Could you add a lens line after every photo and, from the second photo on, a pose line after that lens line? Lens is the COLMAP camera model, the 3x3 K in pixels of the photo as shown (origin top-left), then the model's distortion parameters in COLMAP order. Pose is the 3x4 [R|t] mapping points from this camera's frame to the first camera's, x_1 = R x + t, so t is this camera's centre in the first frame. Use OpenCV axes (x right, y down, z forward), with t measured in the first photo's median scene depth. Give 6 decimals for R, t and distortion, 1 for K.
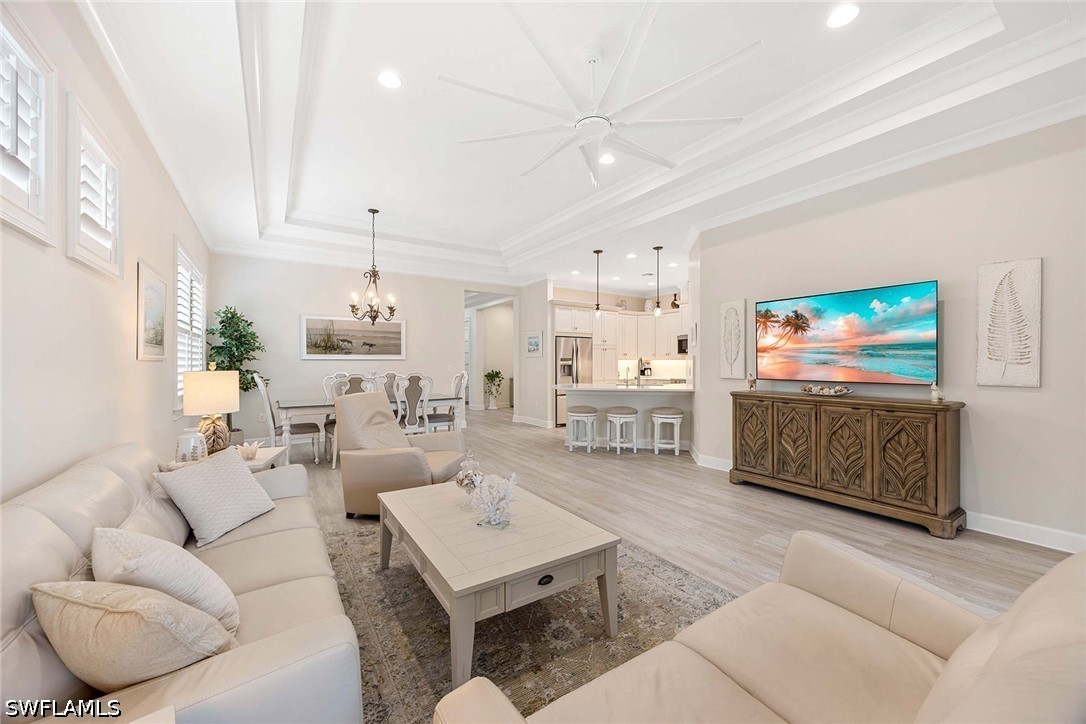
lens RADIAL K [[419.4, 0, 539.4], [0, 419.4, 358.4], [0, 0, 1]] dist [0.000010, 0.000307]
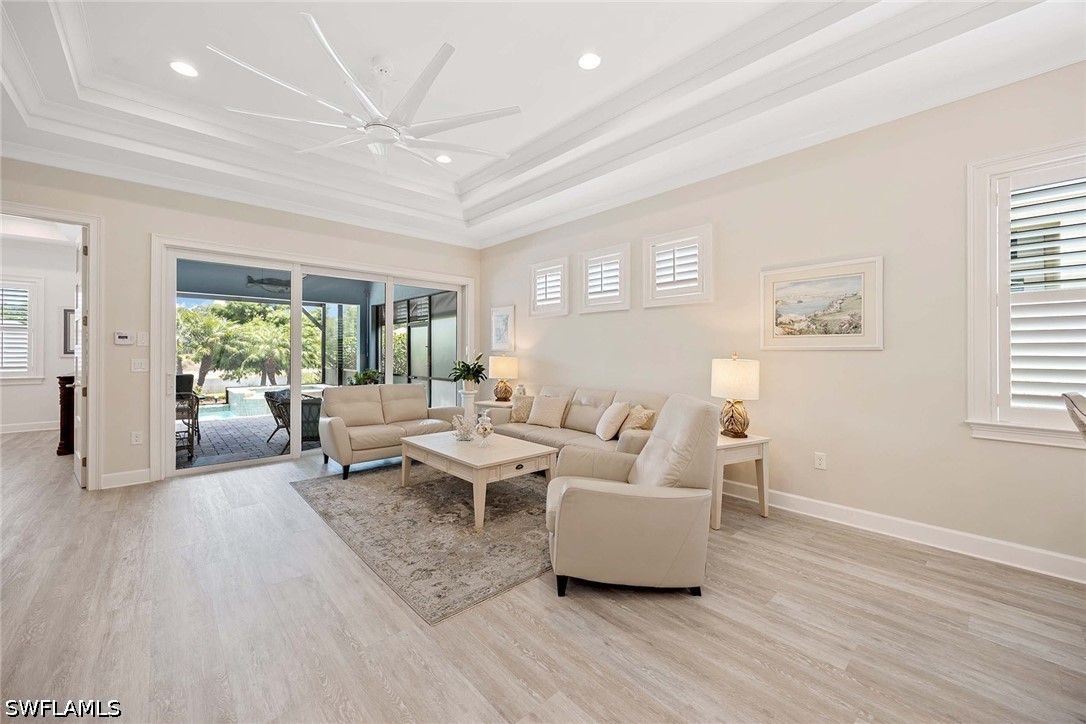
lens RADIAL K [[419.4, 0, 539.2], [0, 419.4, 354.5], [0, 0, 1]] dist [0.000010, 0.000307]
pose [[-0.986893, -0.001147, -0.161369, -0.061826], [0.000053, 0.999972, -0.007437, 0.014766], [0.161373, -0.007348, -0.986866, 1.382385]]
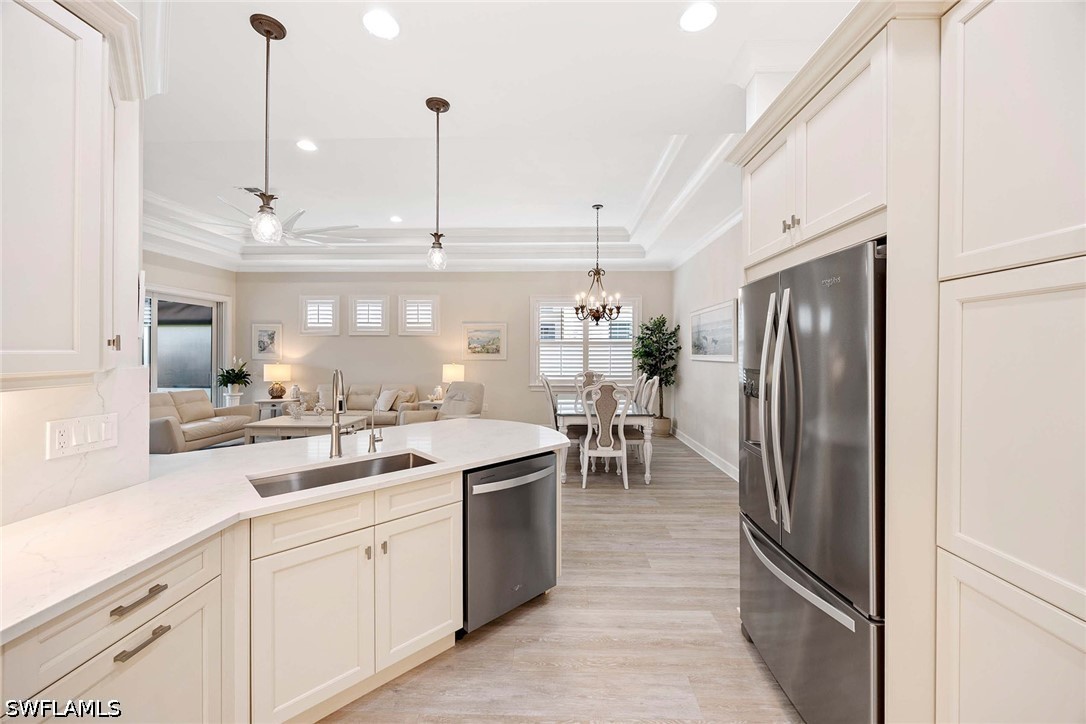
lens RADIAL K [[419.4, 0, 546.5], [0, 419.4, 351.1], [0, 0, 1]] dist [0.000010, 0.000307]
pose [[-0.570397, -0.003750, -0.821361, 0.603841], [0.006814, 0.999934, -0.009297, -0.017797], [0.821341, -0.010900, -0.570333, 1.922713]]
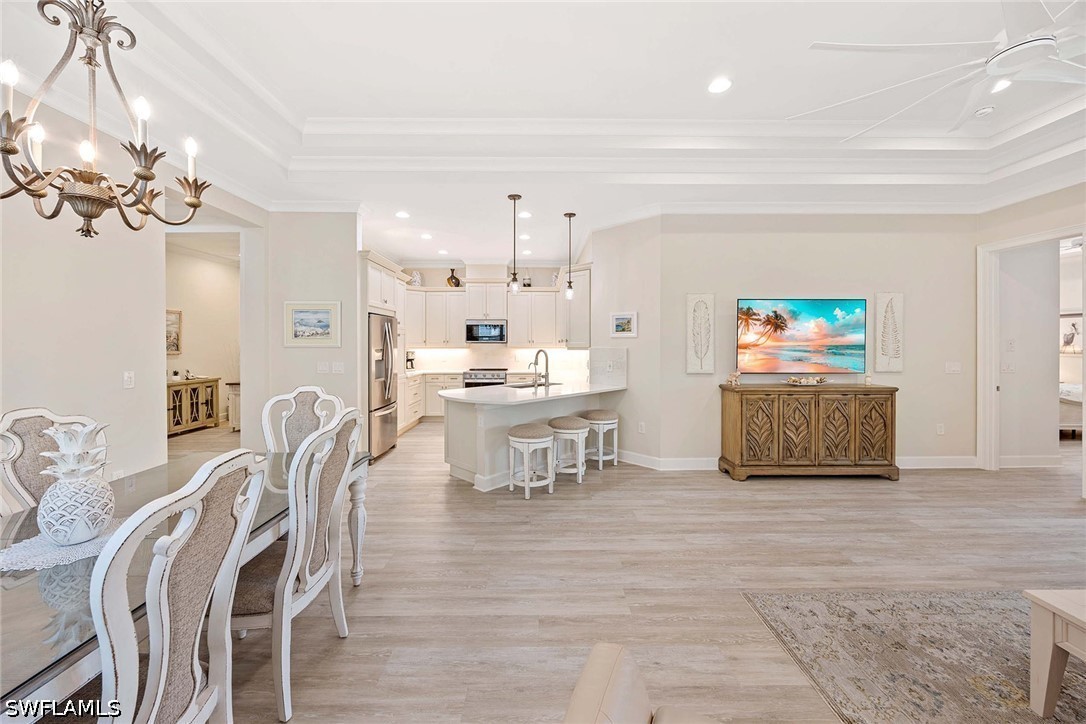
lens RADIAL K [[419.4, 0, 547.3], [0, 419.4, 347.3], [0, 0, 1]] dist [0.000010, 0.000307]
pose [[0.530959, -0.005627, 0.847379, -0.608196], [-0.008743, 0.999888, 0.012118, -0.023761], [-0.847352, -0.013843, 0.530851, 0.857080]]
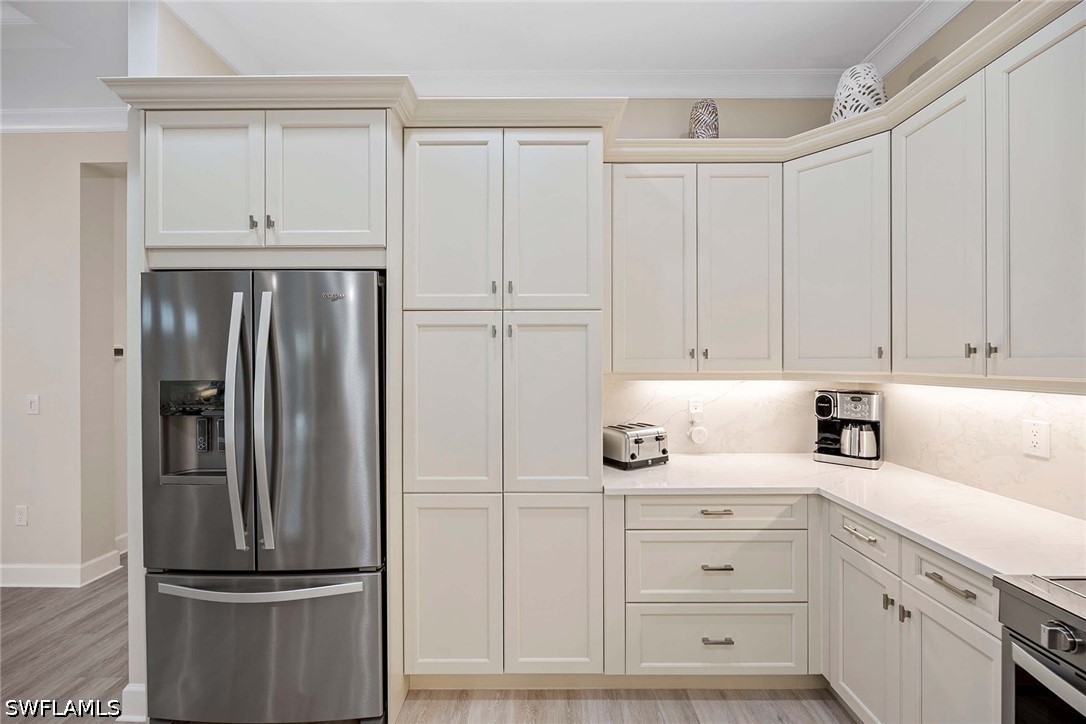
lens RADIAL K [[419.4, 0, 546.8], [0, 419.4, 359.9], [0, 0, 1]] dist [0.000010, 0.000307]
pose [[0.833537, -0.001175, -0.552462, 0.563813], [0.006758, 0.999945, 0.008070, -0.019313], [0.552422, -0.010460, 0.833499, 1.720332]]
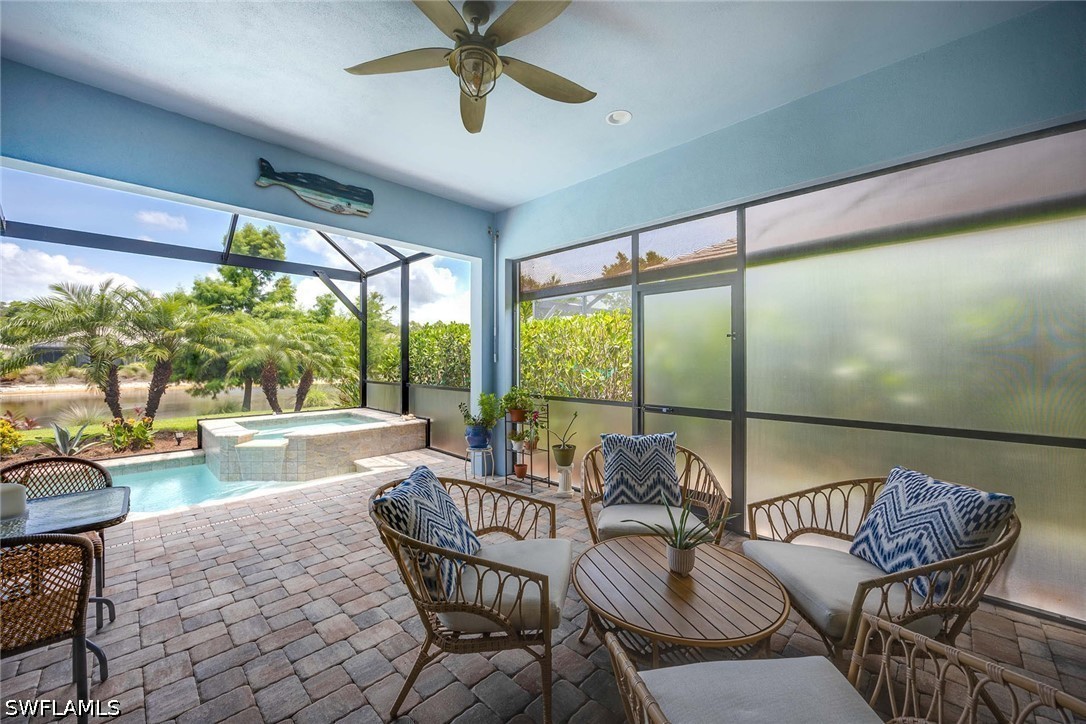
lens RADIAL K [[419.4, 0, 547.5], [0, 419.4, 359.4], [0, 0, 1]] dist [0.000010, 0.000307]
pose [[-0.975747, 0.000664, -0.218902, 0.601482], [0.003324, 0.999925, -0.011784, 0.015740], [0.218878, -0.012225, -0.975676, 0.126718]]
